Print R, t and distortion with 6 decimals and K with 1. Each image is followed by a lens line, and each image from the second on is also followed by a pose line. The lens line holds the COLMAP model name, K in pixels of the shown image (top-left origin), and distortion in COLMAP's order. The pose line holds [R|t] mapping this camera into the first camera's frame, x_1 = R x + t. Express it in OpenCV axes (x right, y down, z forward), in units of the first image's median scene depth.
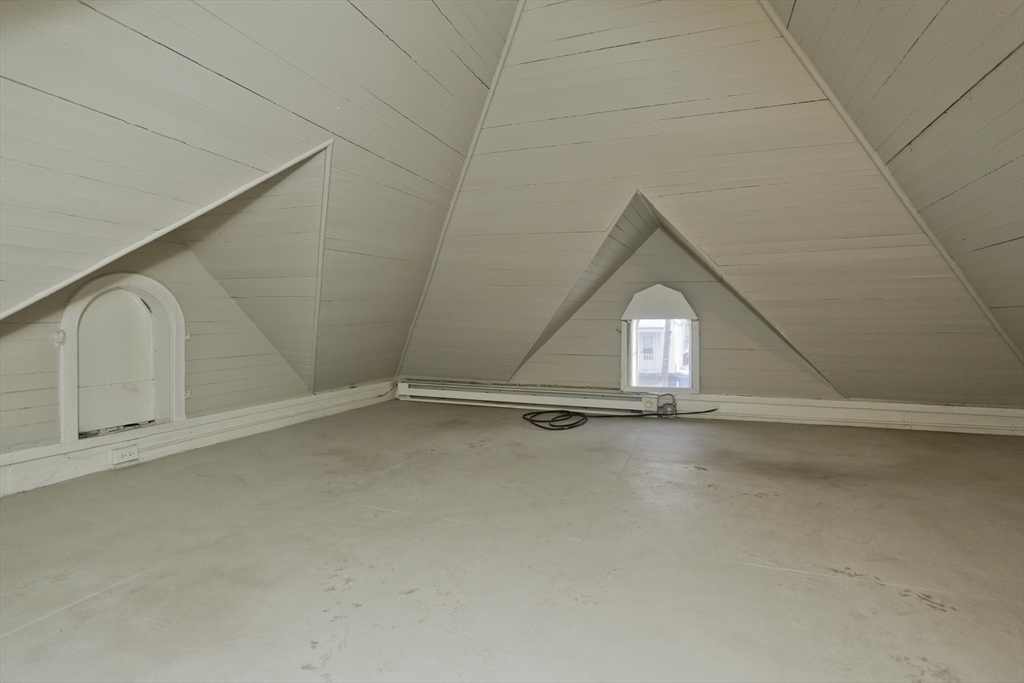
lens RADIAL K [[521.5, 0, 513.4], [0, 521.5, 312.8], [0, 0, 1]] dist [0.000691, 0.000013]
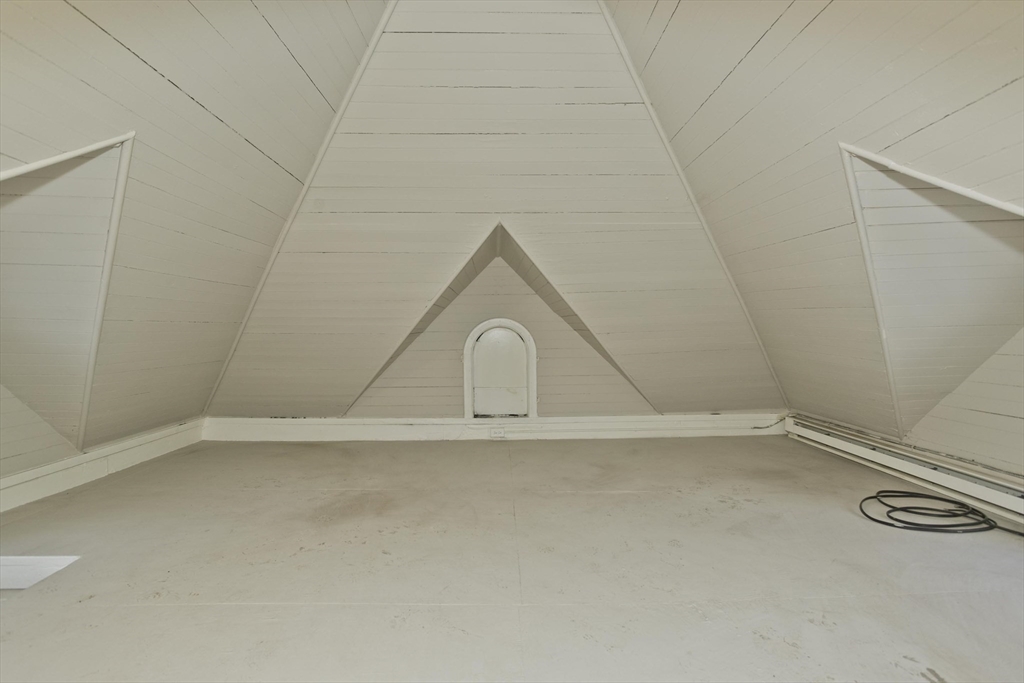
lens RADIAL K [[504.7, 0, 510.2], [0, 504.7, 336.5], [0, 0, 1]] dist [-0.055142, 0.032312]
pose [[0.356555, 0.003489, -0.934268, 0.632630], [0.023461, 0.999644, 0.012687, -0.035102], [0.933980, -0.026443, 0.356346, 0.448166]]
